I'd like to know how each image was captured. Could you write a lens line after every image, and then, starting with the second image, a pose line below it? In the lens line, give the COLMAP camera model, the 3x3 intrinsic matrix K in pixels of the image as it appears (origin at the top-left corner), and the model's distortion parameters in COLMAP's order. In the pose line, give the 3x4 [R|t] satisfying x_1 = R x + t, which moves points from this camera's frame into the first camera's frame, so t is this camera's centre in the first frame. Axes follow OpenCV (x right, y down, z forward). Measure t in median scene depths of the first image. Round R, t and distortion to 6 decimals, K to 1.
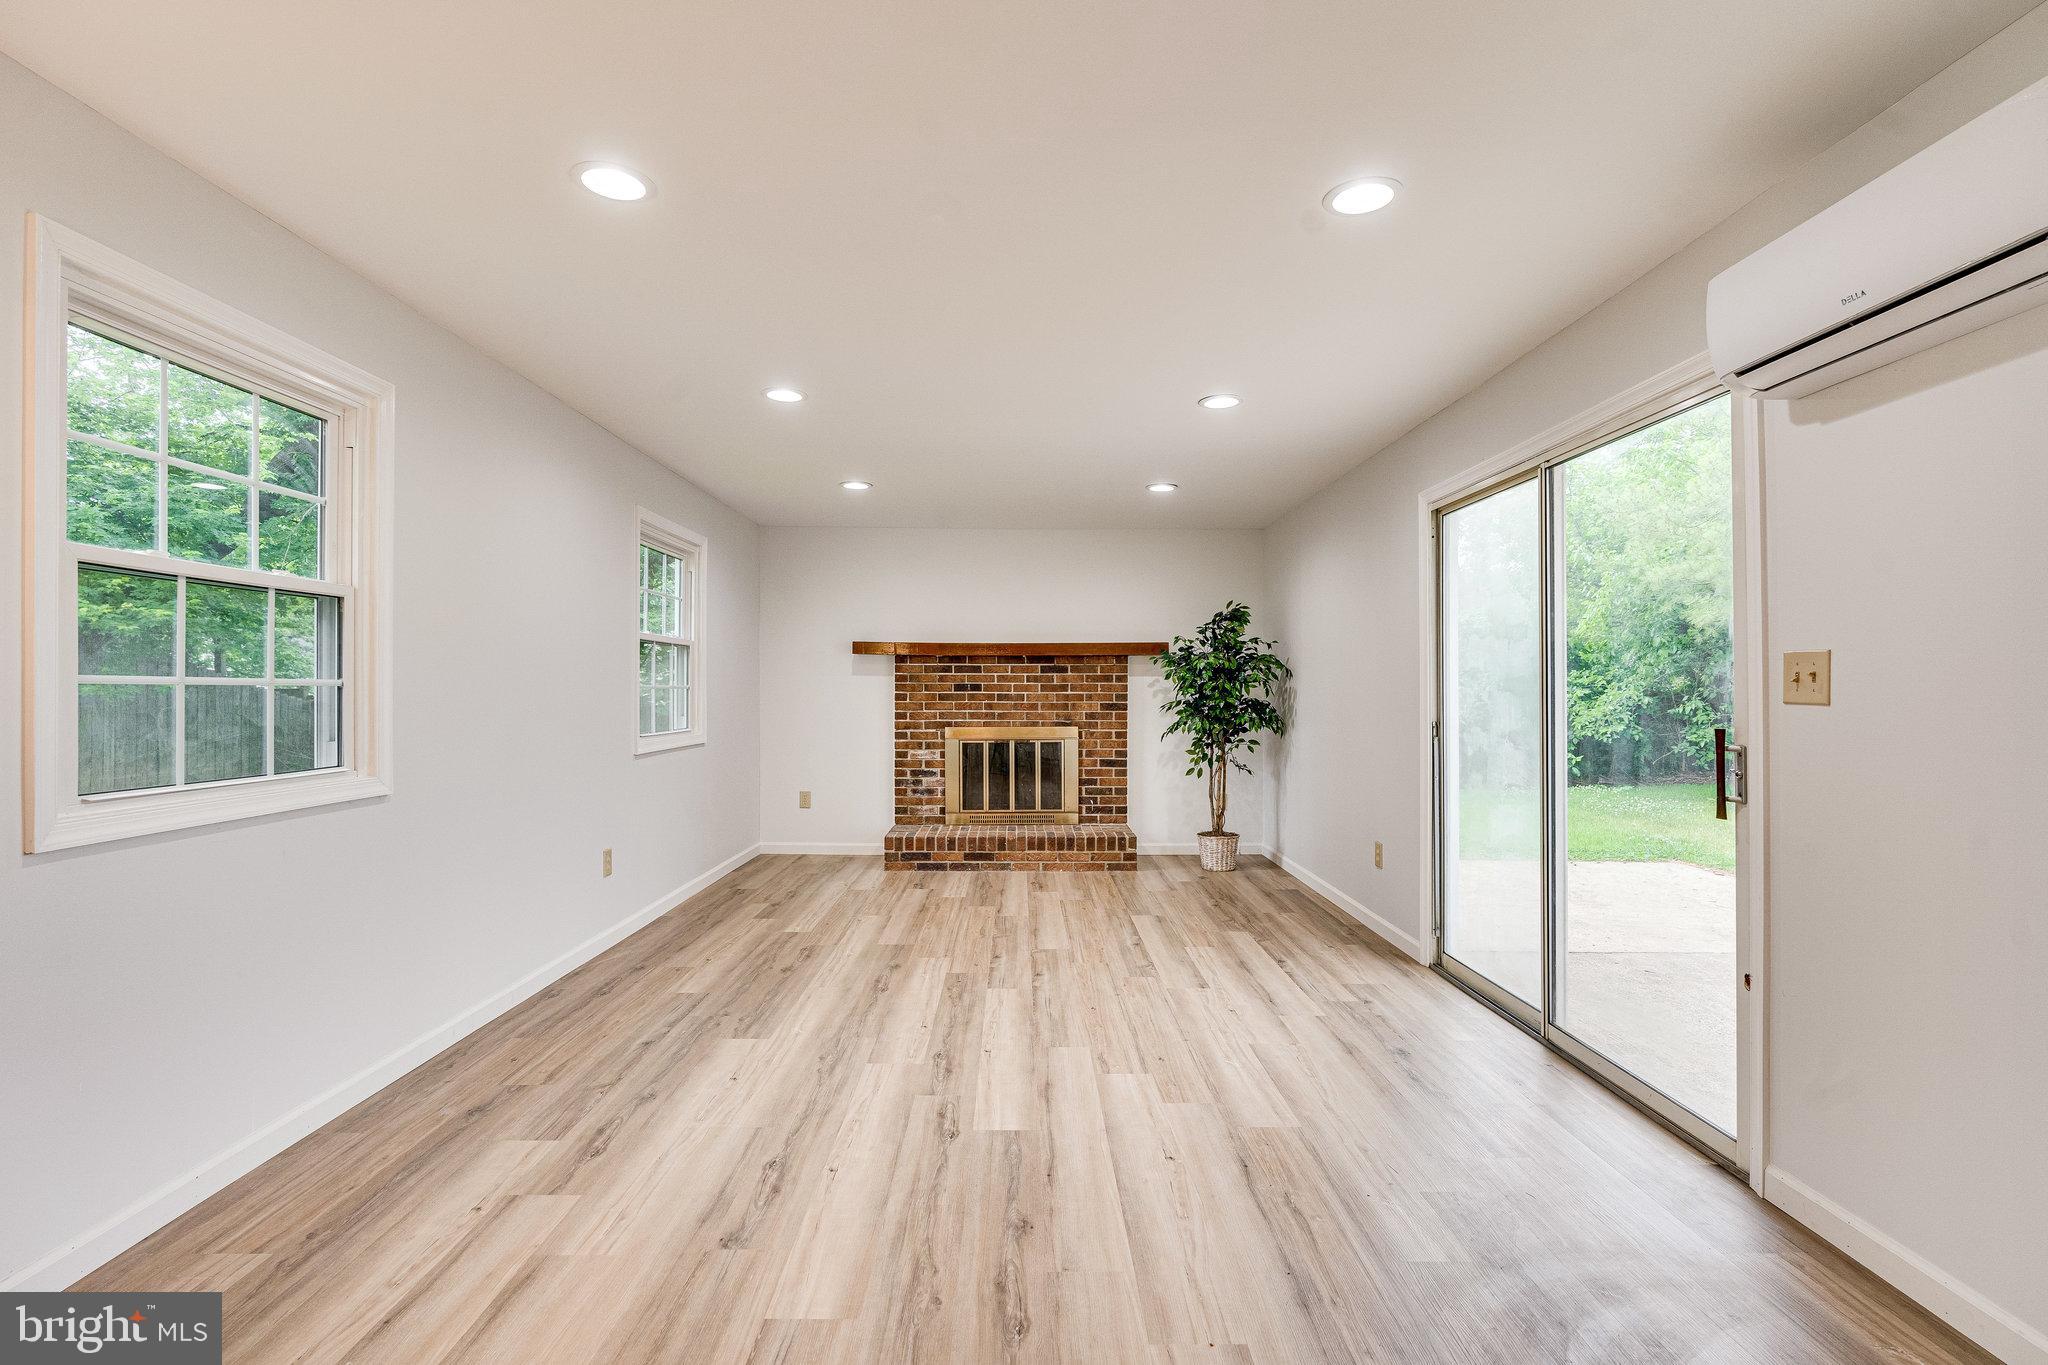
lens RADIAL K [[932.5, 0, 1021.4], [0, 932.5, 686.2], [0, 0, 1]] dist [-0.011695, 0.003716]
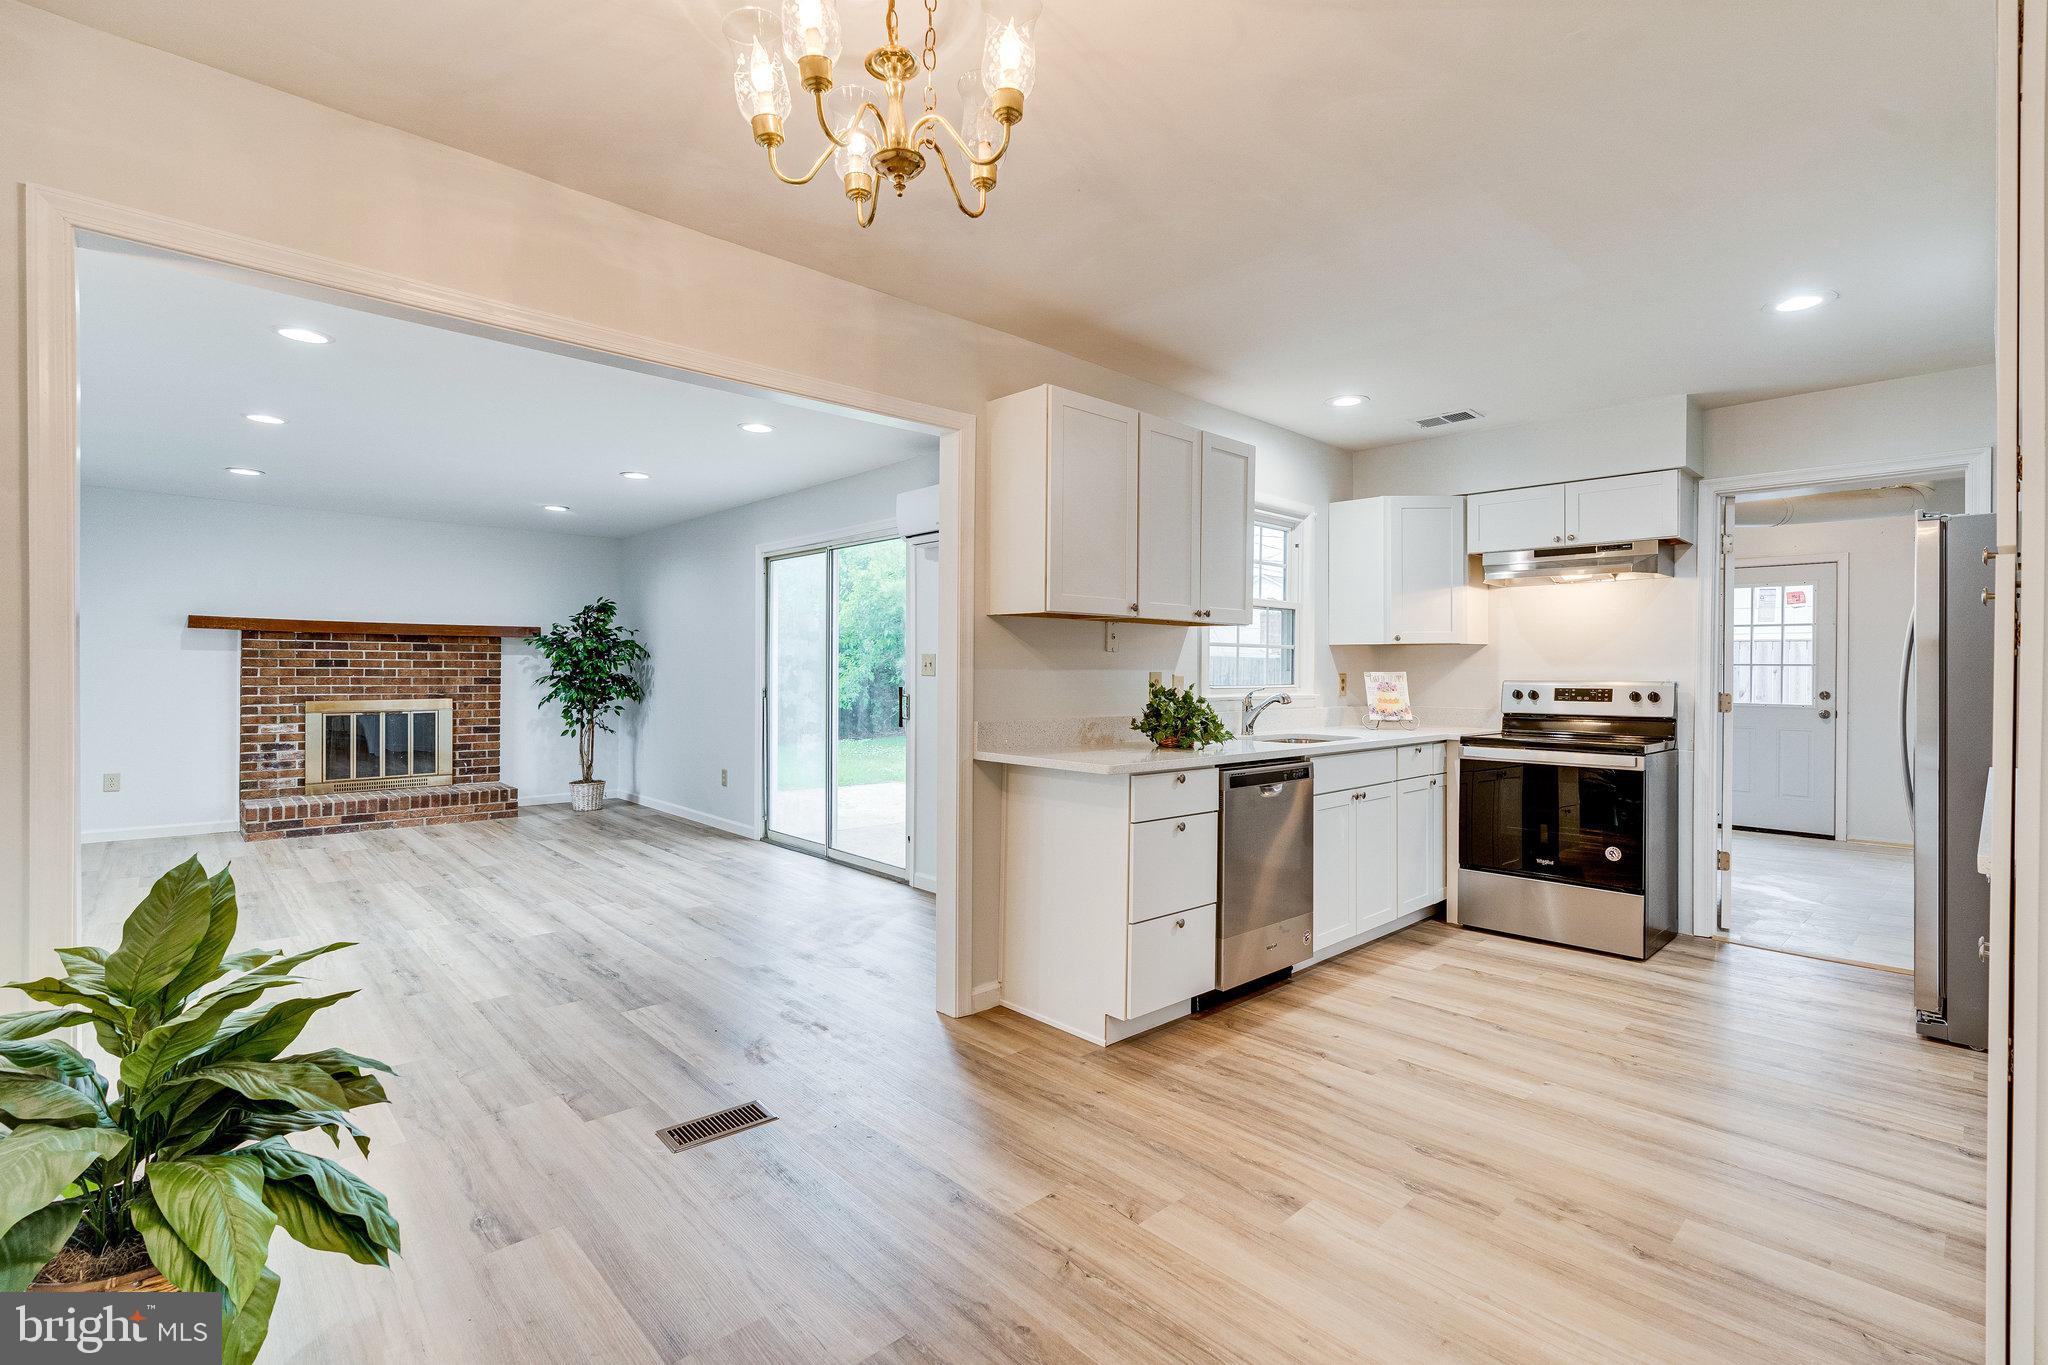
lens RADIAL K [[932.5, 0, 1029.6], [0, 932.5, 667.9], [0, 0, 1]] dist [-0.011695, 0.003716]
pose [[0.732272, 0.004883, 0.680995, -0.320482], [-0.009245, 0.999953, 0.002771, -0.005771], [-0.680950, -0.008325, 0.732283, -0.498704]]
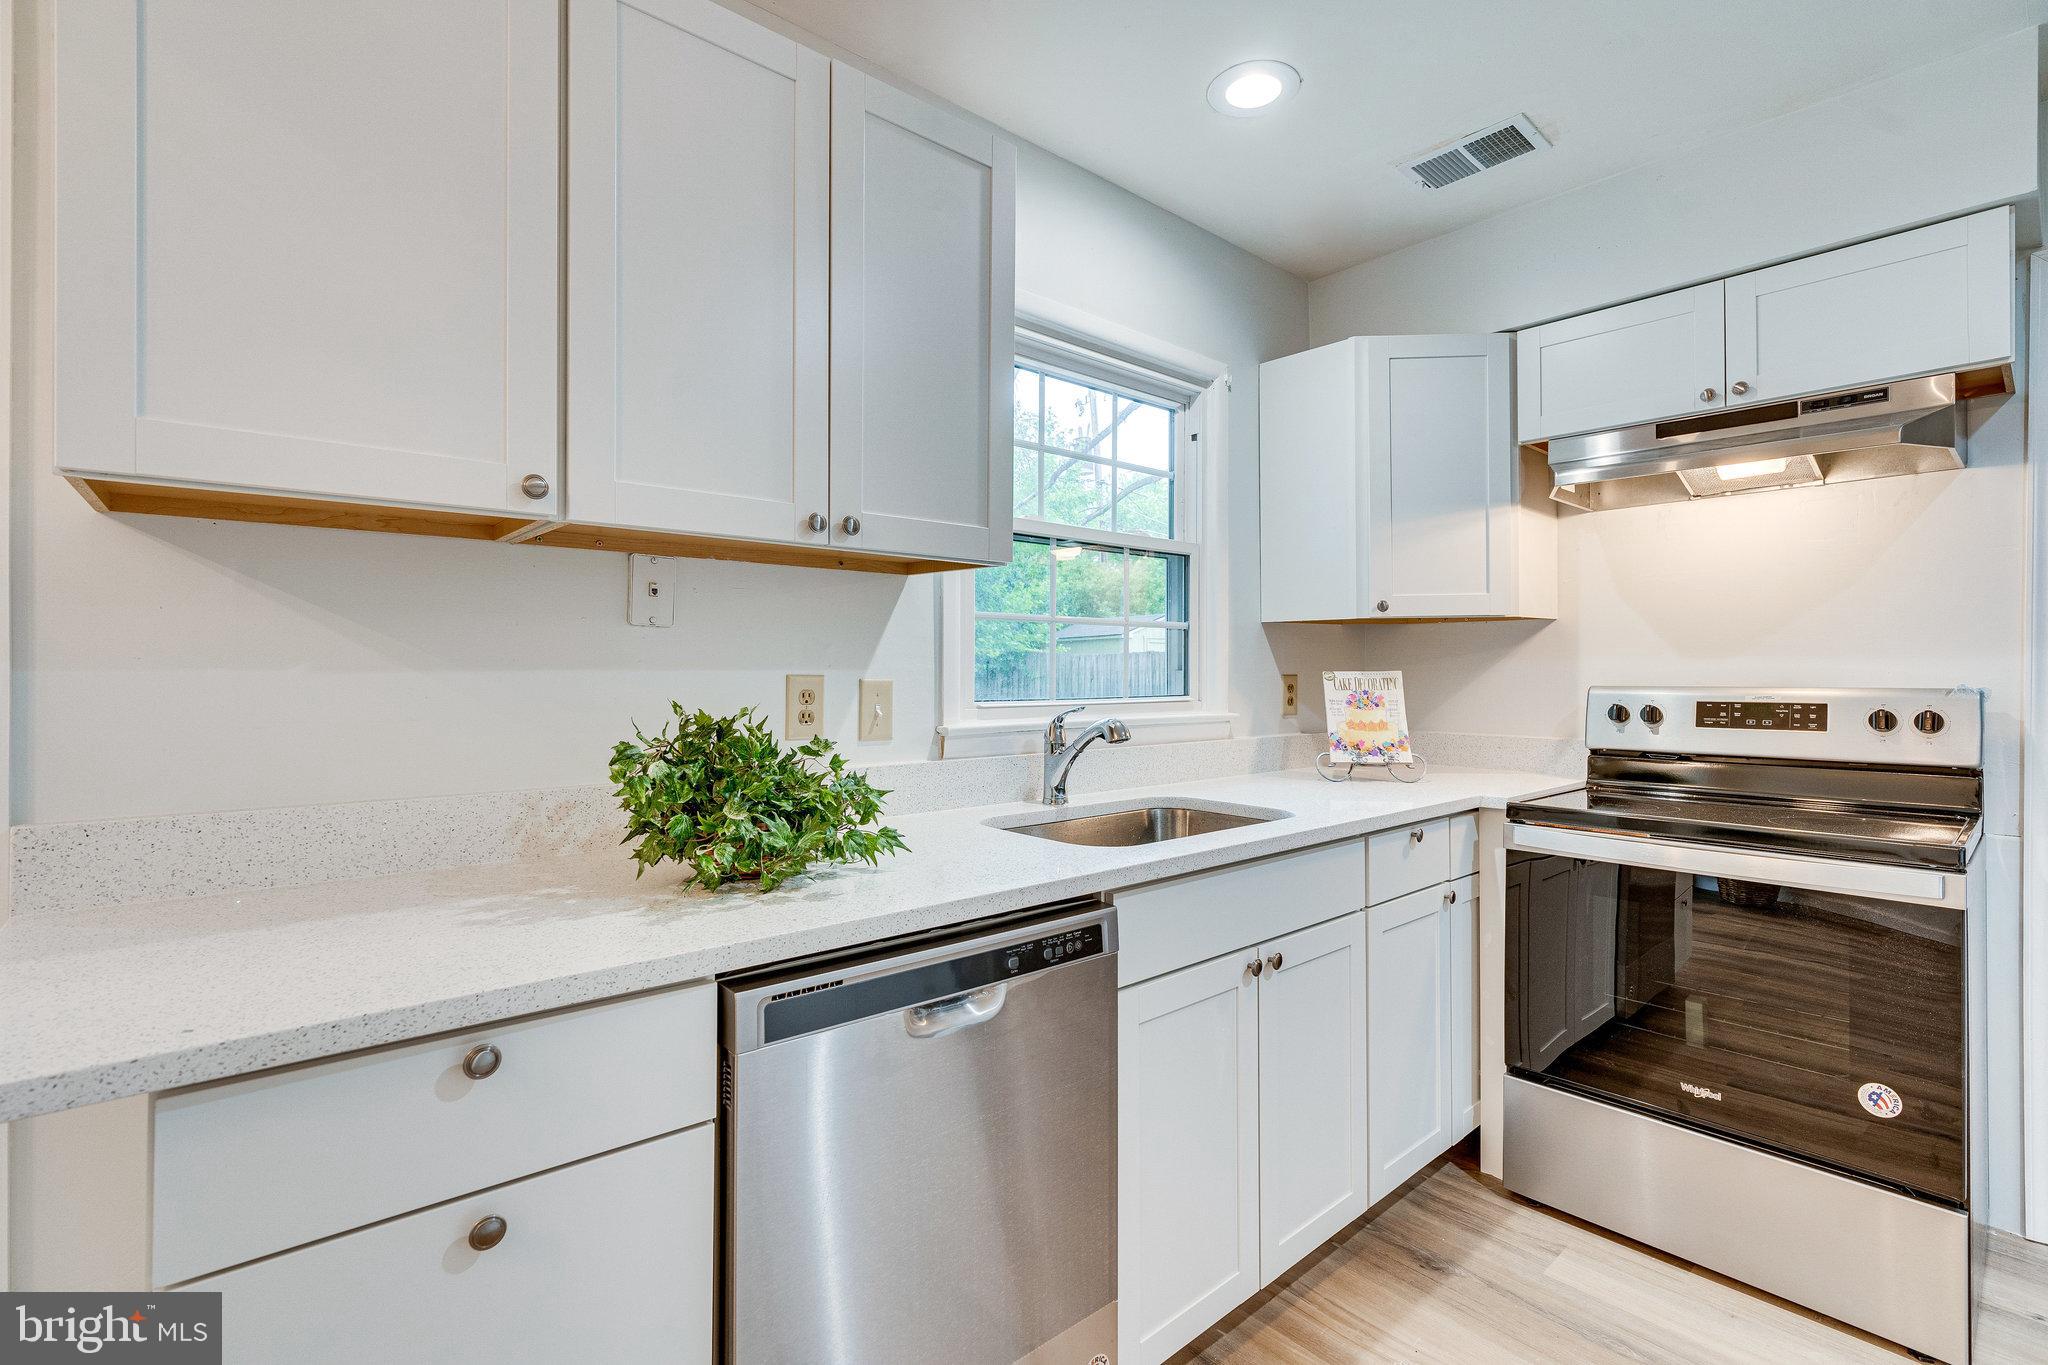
lens RADIAL K [[932.5, 0, 1029.1], [0, 932.5, 669.7], [0, 0, 1]] dist [-0.011695, 0.003716]
pose [[0.756947, 0.000433, 0.653476, 0.237610], [-0.003586, 0.999987, 0.003491, -0.003982], [-0.653466, -0.004986, 0.756939, -0.268391]]
